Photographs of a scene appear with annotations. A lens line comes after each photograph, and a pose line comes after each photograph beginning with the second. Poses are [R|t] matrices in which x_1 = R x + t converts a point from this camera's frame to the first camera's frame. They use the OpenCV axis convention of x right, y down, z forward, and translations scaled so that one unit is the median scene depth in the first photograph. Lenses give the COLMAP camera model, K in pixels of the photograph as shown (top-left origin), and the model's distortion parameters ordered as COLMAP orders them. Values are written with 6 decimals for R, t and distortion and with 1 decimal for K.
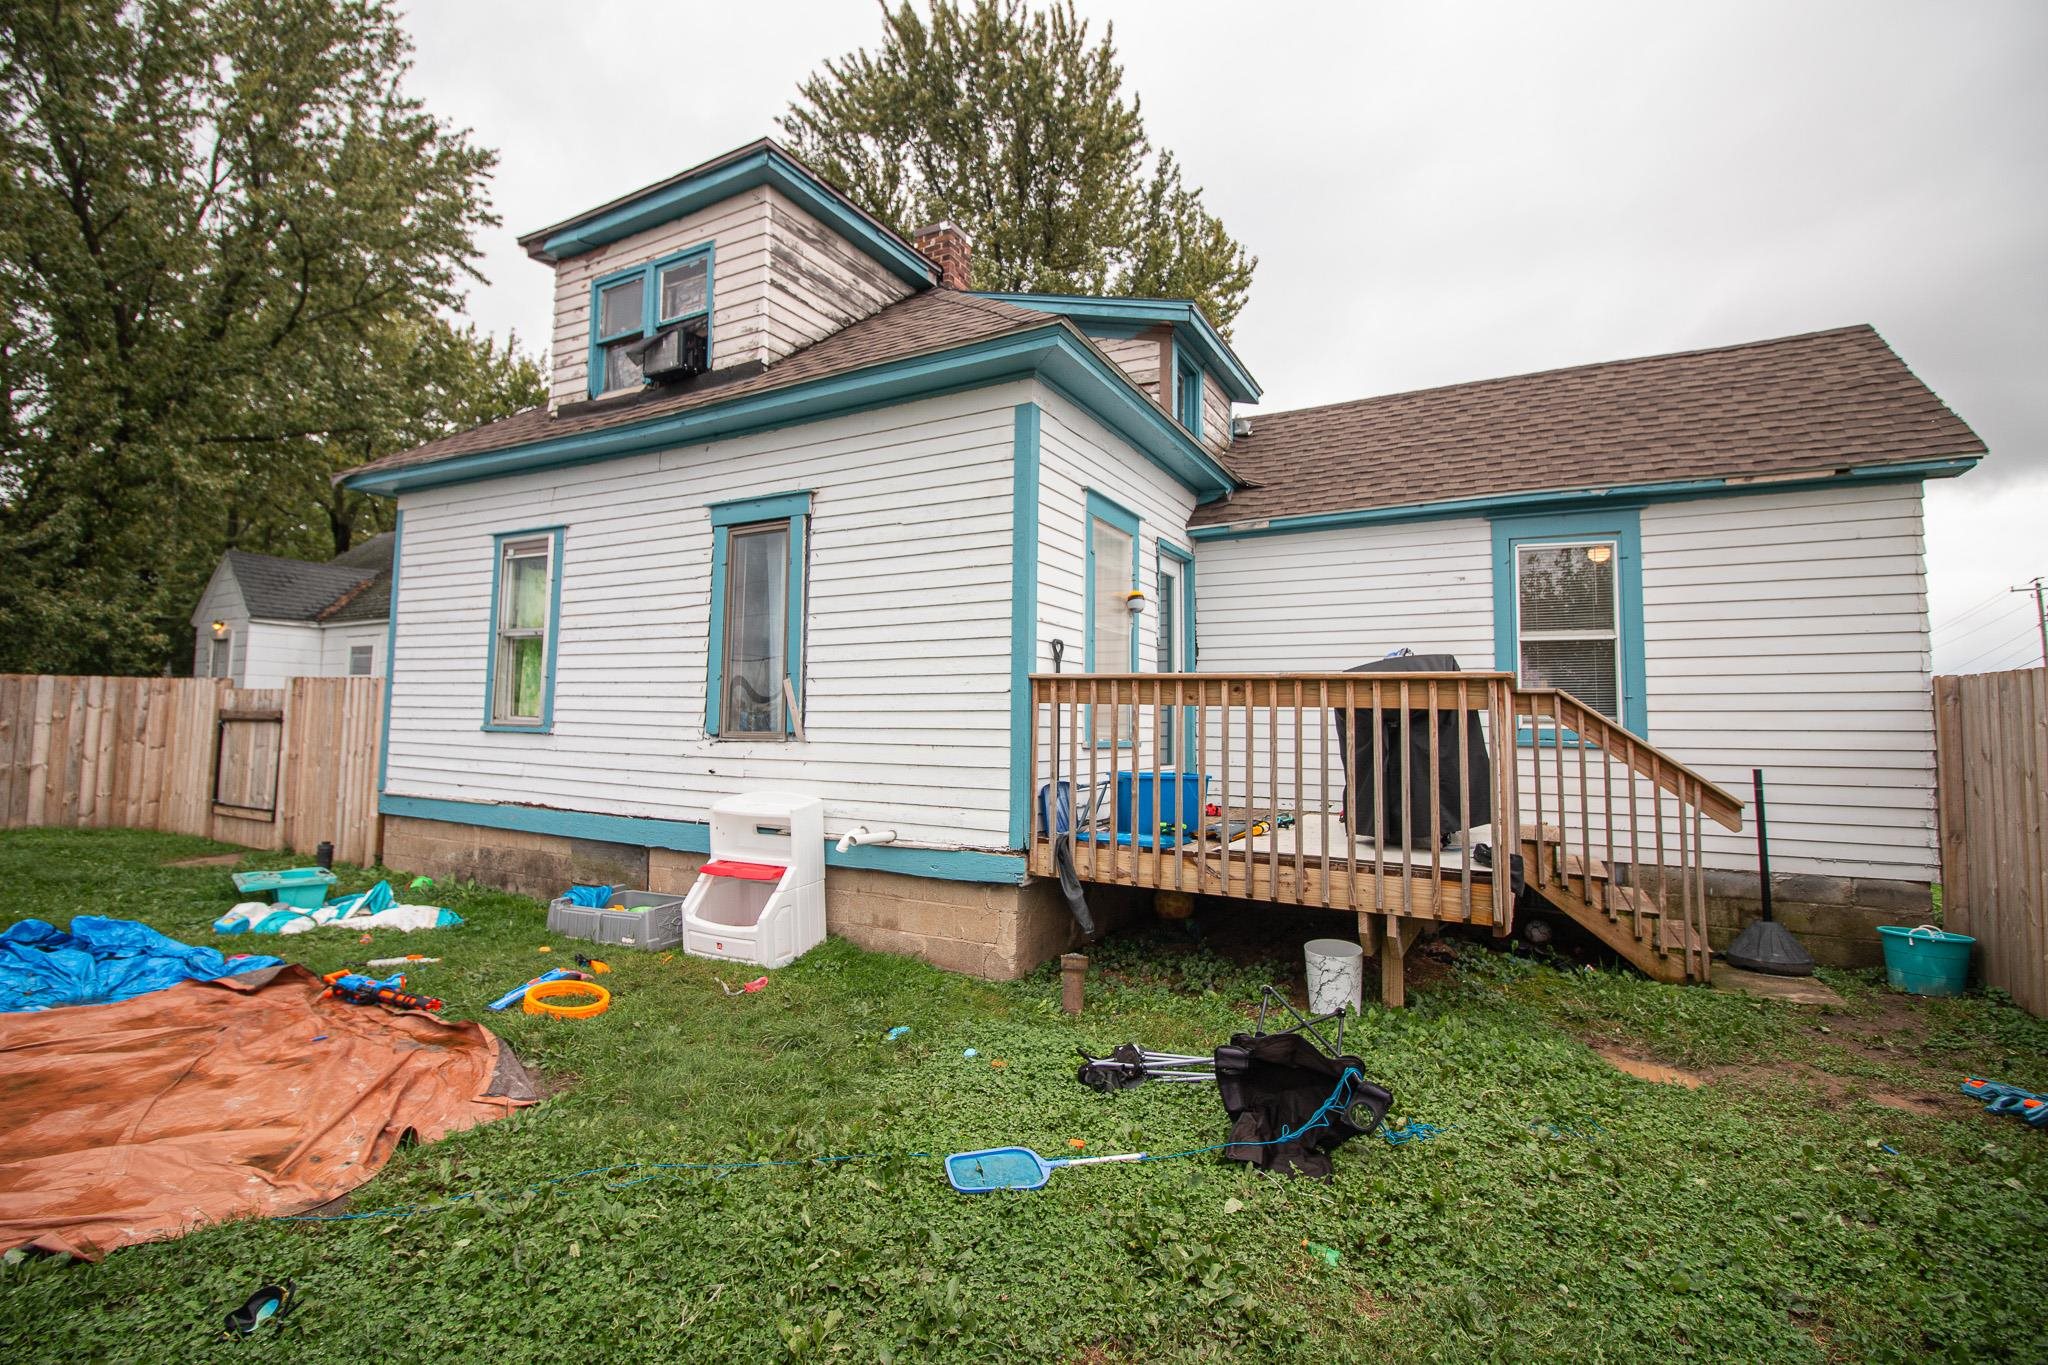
lens RADIAL K [[941.8, 0, 1023.9], [0, 941.8, 650.8], [0, 0, 1]] dist [-0.020424, -0.000317]
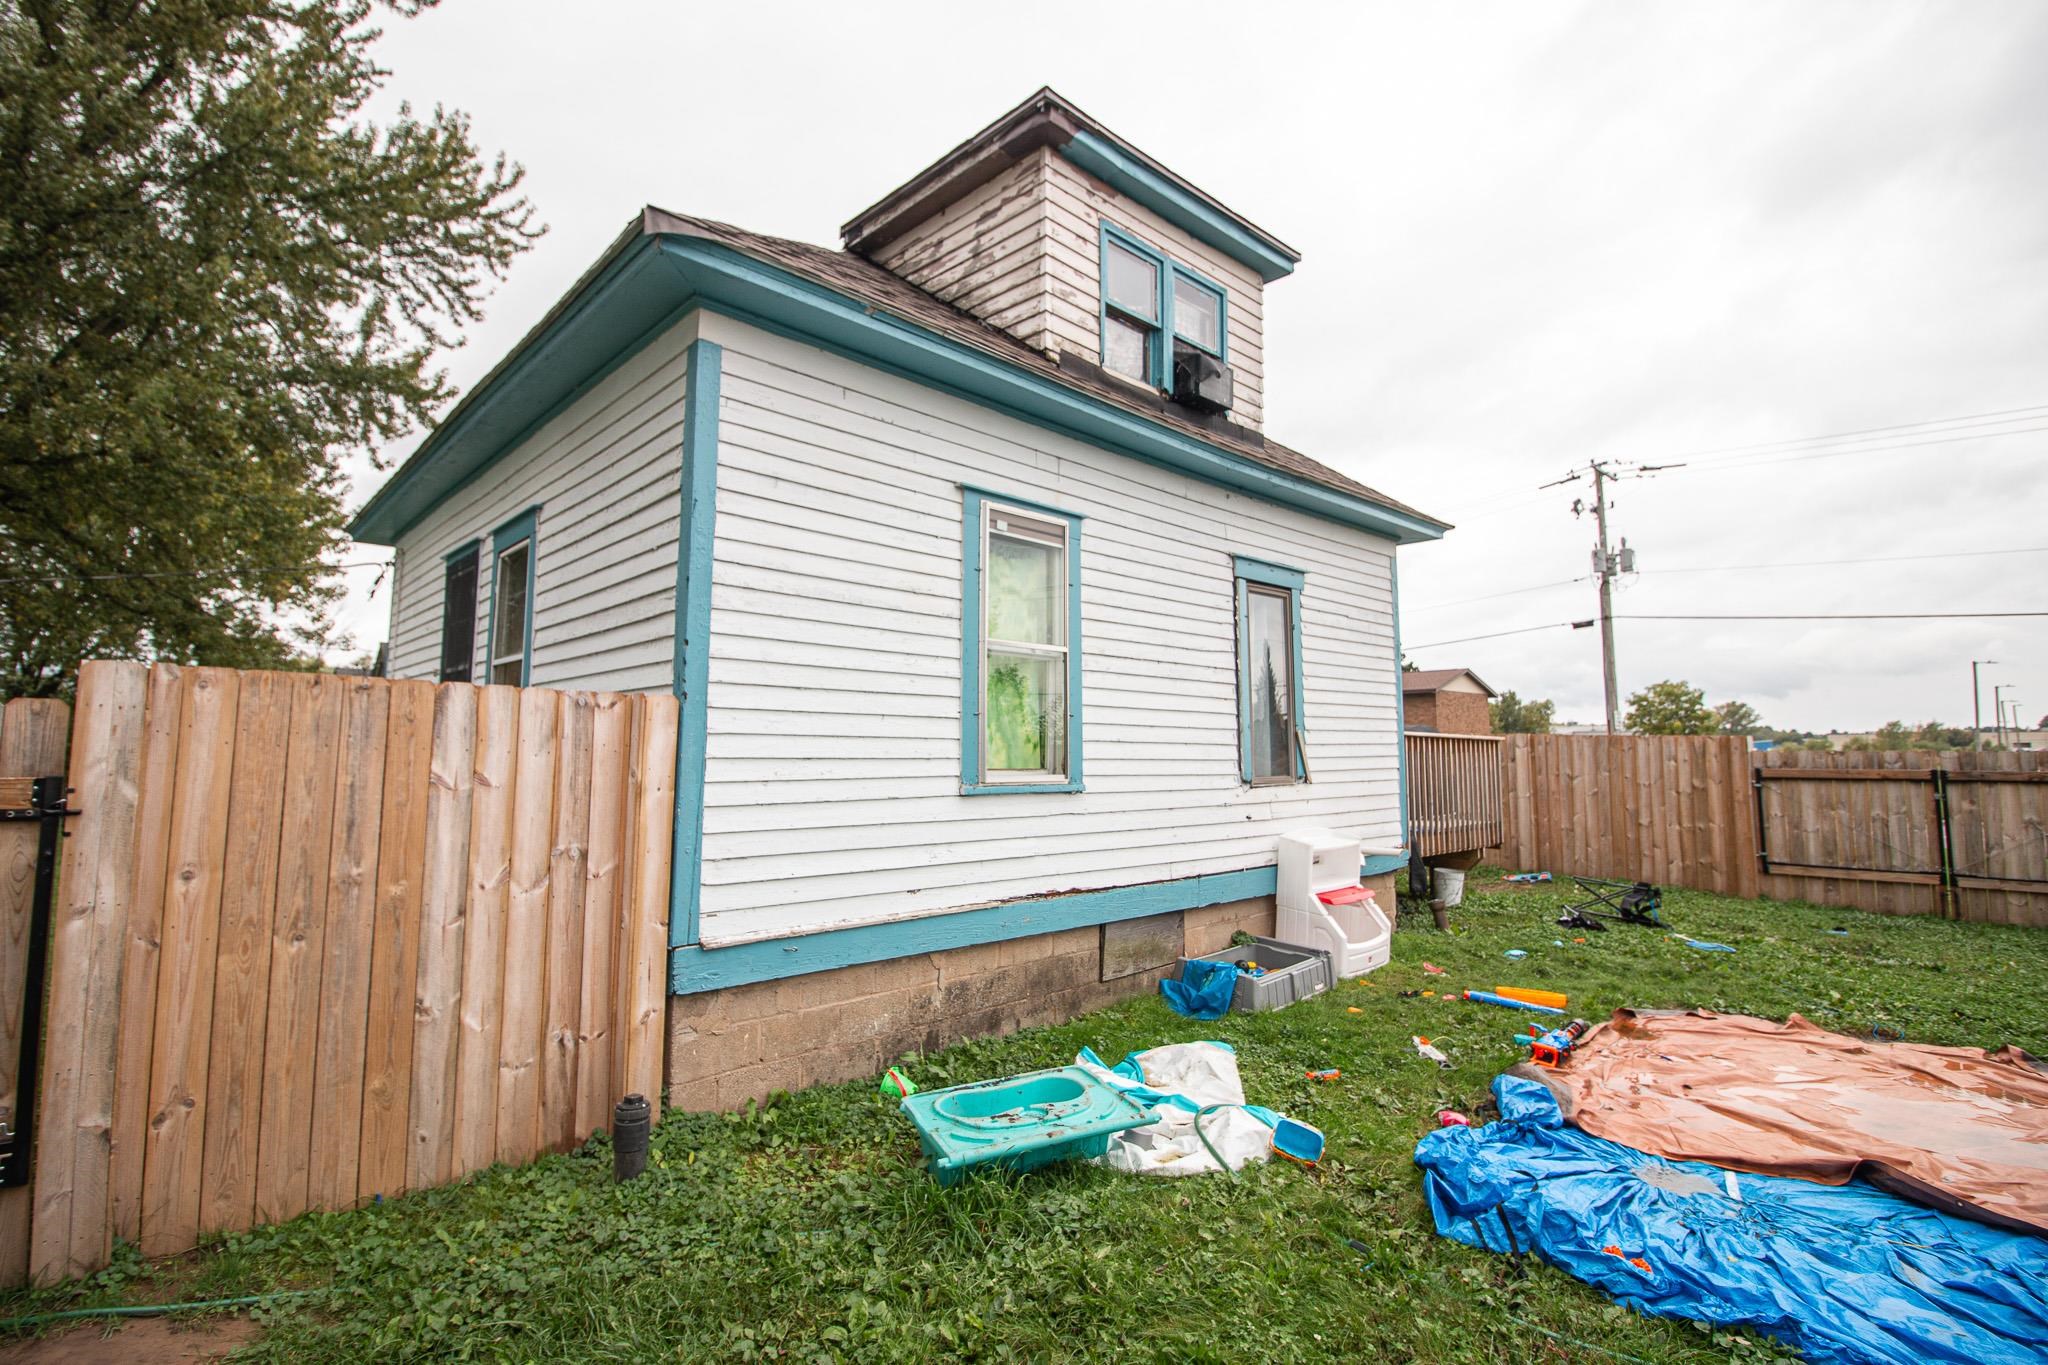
lens RADIAL K [[941.8, 0, 1023.9], [0, 941.8, 650.8], [0, 0, 1]] dist [-0.020424, -0.000317]
pose [[0.316716, 0.085644, 0.944646, -1.214499], [-0.075950, 0.995007, -0.064746, 0.027861], [-0.945475, -0.051240, 0.321640, 0.791026]]
